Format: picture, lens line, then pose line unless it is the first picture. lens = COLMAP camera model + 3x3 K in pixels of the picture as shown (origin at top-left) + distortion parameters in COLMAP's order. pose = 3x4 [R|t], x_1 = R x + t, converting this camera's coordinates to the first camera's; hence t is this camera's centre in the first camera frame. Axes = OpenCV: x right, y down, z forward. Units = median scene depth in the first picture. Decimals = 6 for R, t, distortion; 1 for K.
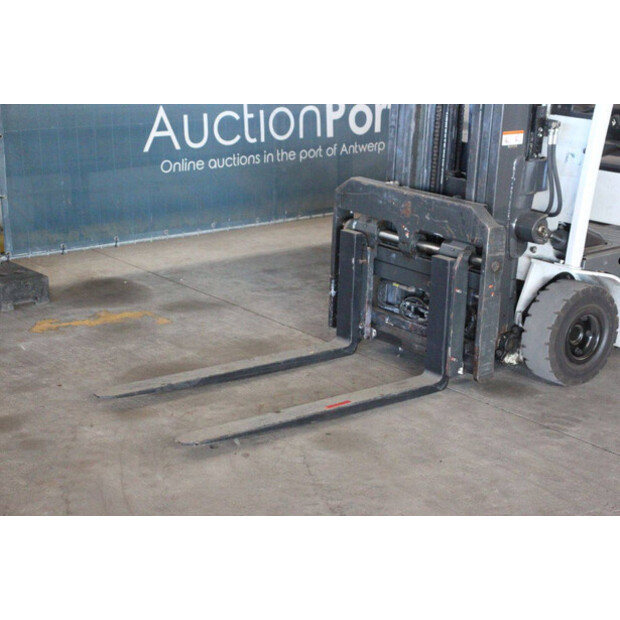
lens RADIAL K [[1296.2, 0, 310.0], [0, 1296.2, 310.0], [0, 0, 1]] dist [0.338715, 0.024243]
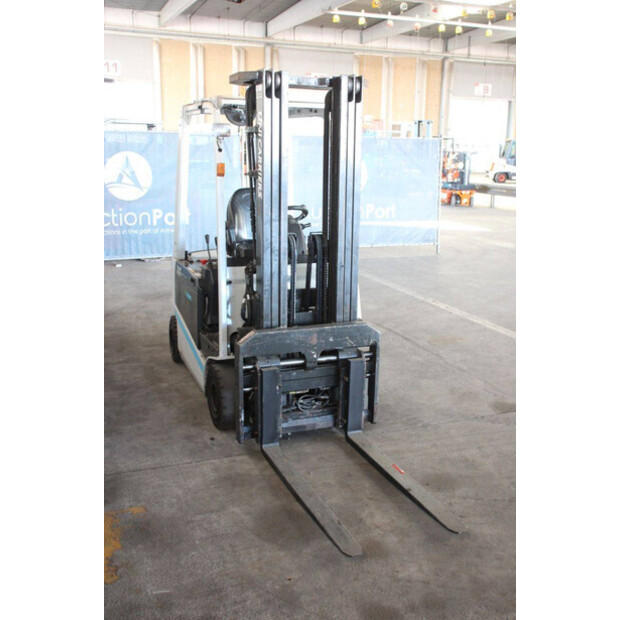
lens RADIAL K [[685.9, 0, 310.0], [0, 685.9, 310.0], [0, 0, 1]] dist [-0.093289, 0.291185]
pose [[0.282503, -0.247378, 0.926820, -0.619117], [0.247704, 0.952221, 0.178655, -0.240479], [-0.926733, 0.179106, 0.330282, 0.706099]]
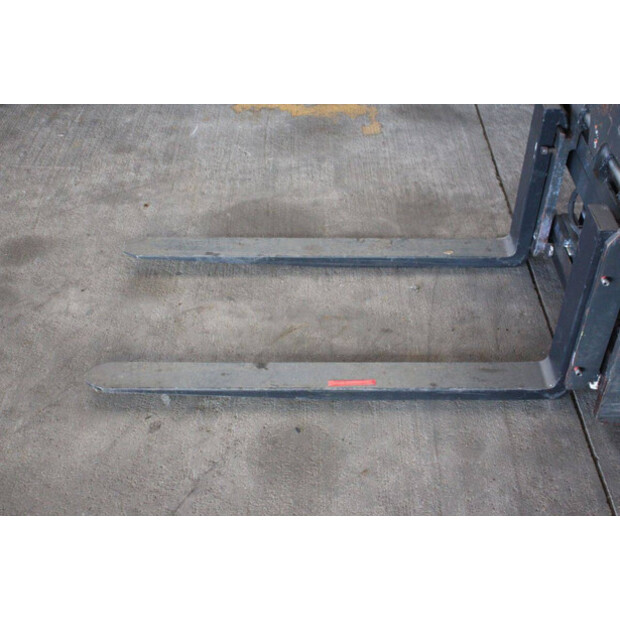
lens RADIAL K [[849.6, 0, 310.0], [0, 849.6, 310.0], [0, 0, 1]] dist [0.063206, 0.009862]
pose [[0.783319, 0.380570, -0.491505, 0.186160], [-0.148123, 0.882183, 0.447005, -0.140285], [0.603714, -0.277344, 0.747402, 0.584876]]
